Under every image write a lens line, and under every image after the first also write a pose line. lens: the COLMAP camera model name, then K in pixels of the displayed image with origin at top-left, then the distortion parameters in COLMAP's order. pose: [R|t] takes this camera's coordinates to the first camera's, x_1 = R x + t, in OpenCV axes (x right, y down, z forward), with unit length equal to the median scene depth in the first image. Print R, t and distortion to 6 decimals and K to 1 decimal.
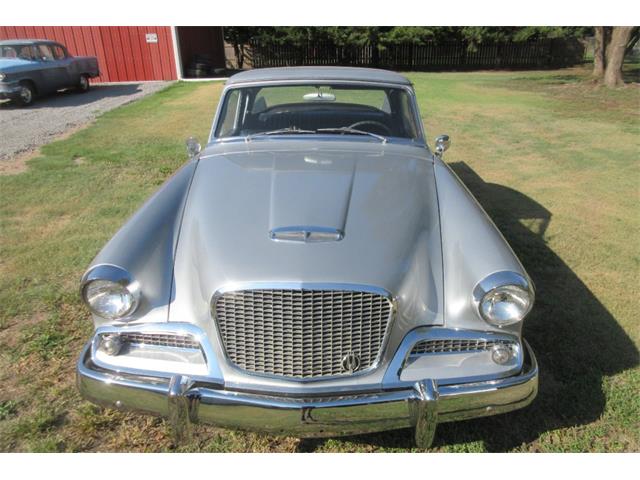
lens RADIAL K [[488.3, 0, 322.6], [0, 488.3, 239.5], [0, 0, 1]] dist [0.020124, 0.006838]
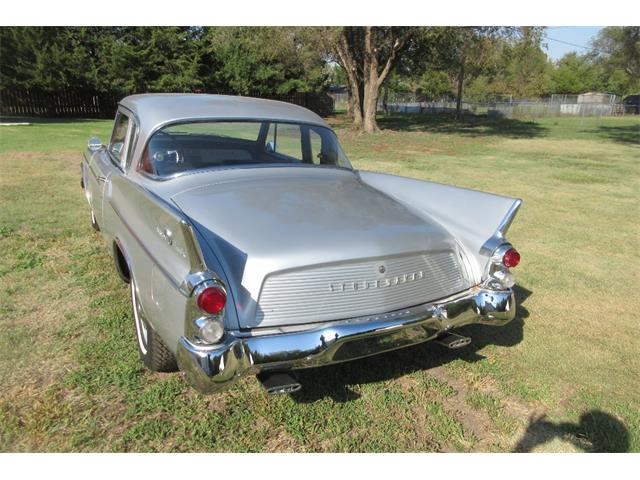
lens RADIAL K [[488.3, 0, 322.6], [0, 488.3, 239.5], [0, 0, 1]] dist [0.020124, 0.006838]
pose [[0.894448, -0.105938, 0.434443, -0.141085], [0.146916, 0.987220, -0.061744, -0.037676], [-0.422350, 0.119054, 0.898581, 0.198415]]
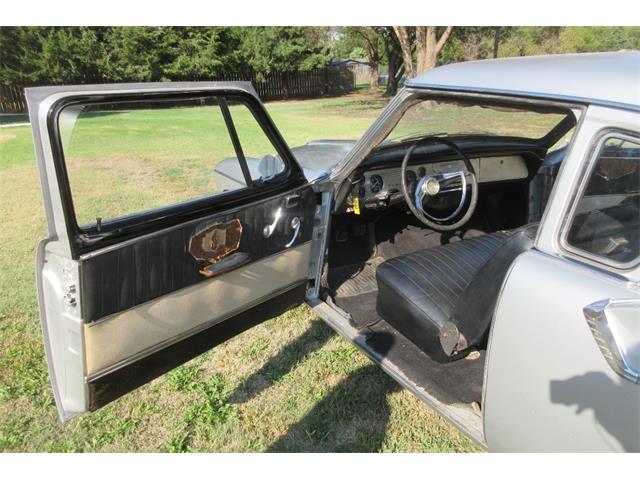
lens RADIAL K [[488.3, 0, 322.6], [0, 488.3, 239.5], [0, 0, 1]] dist [0.020124, 0.006838]
pose [[0.889460, -0.176768, 0.421442, -0.291333], [0.203834, 0.978808, -0.019648, -0.261484], [-0.409038, 0.103380, 0.906642, 0.769529]]
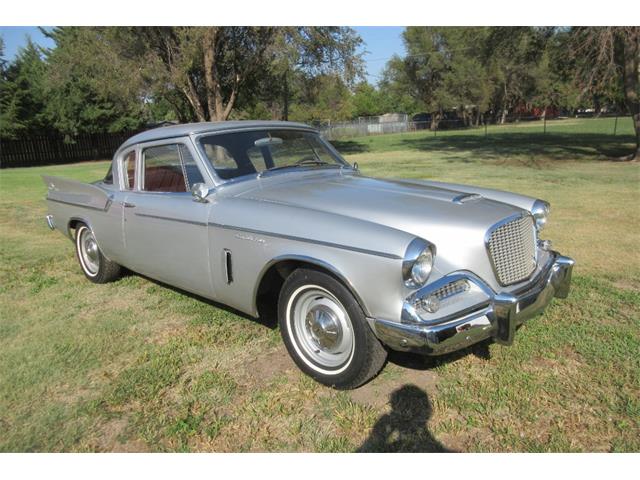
lens RADIAL K [[484.6, 0, 318.2], [0, 484.6, 240.9], [0, 0, 1]] dist [0.037810, 0.003332]
pose [[0.683243, -0.201255, 0.701909, -0.555138], [0.319629, 0.946711, -0.039683, 0.010662], [-0.656519, 0.251464, 0.711160, 0.116008]]
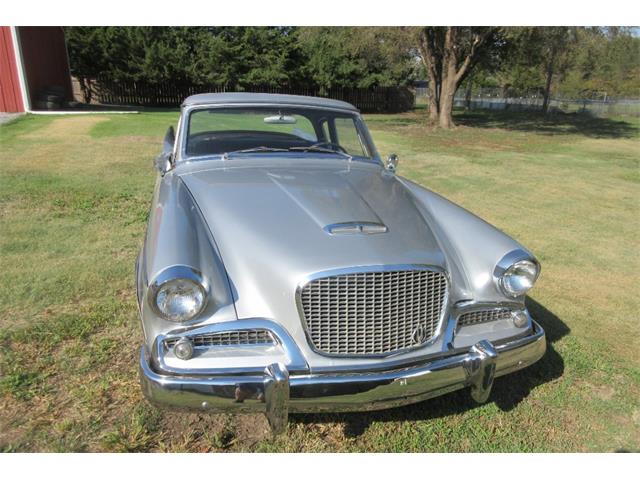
lens RADIAL K [[488.3, 0, 322.6], [0, 488.3, 239.5], [0, 0, 1]] dist [0.020124, 0.006838]
pose [[0.955417, -0.052434, 0.290566, -0.170746], [0.074809, 0.994983, -0.066433, 0.032401], [-0.285625, 0.085208, 0.954546, -0.013653]]
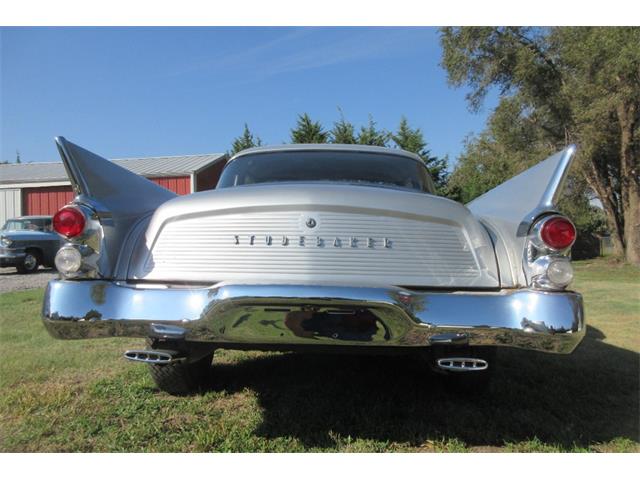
lens RADIAL K [[484.4, 0, 320.0], [0, 484.4, 240.0], [0, 0, 1]] dist [0.006456, 0.004432]
pose [[0.998042, -0.007749, -0.062072, 0.113903], [-0.017217, 0.919941, -0.391679, 0.100759], [0.060138, 0.391981, 0.918006, 0.284568]]
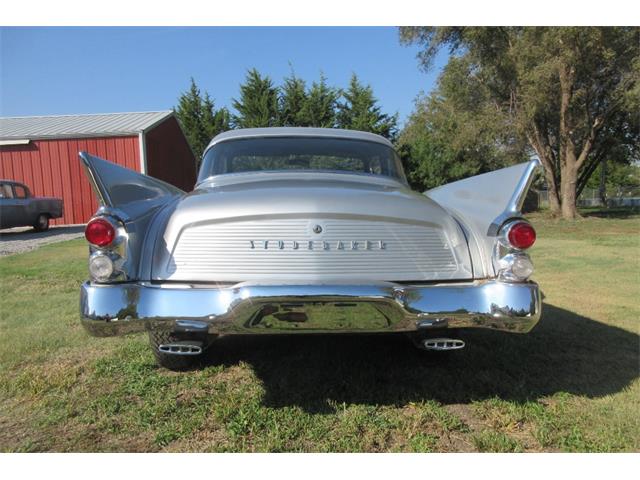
lens RADIAL K [[484.4, 0, 320.0], [0, 484.4, 240.0], [0, 0, 1]] dist [0.006456, 0.004432]
pose [[0.998958, -0.022964, 0.039432, 0.076596], [0.033909, 0.951842, -0.304707, 0.086195], [-0.030536, 0.305727, 0.951630, 0.226330]]
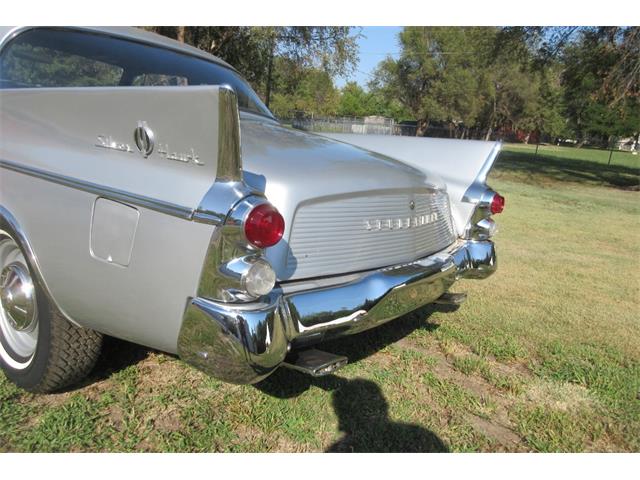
lens RADIAL K [[484.6, 0, 318.2], [0, 484.6, 240.9], [0, 0, 1]] dist [0.037810, 0.003332]
pose [[0.659418, -0.125226, 0.741273, -0.207432], [0.206633, 0.978243, -0.018557, -0.012684], [-0.722821, 0.165408, 0.670947, 0.392457]]
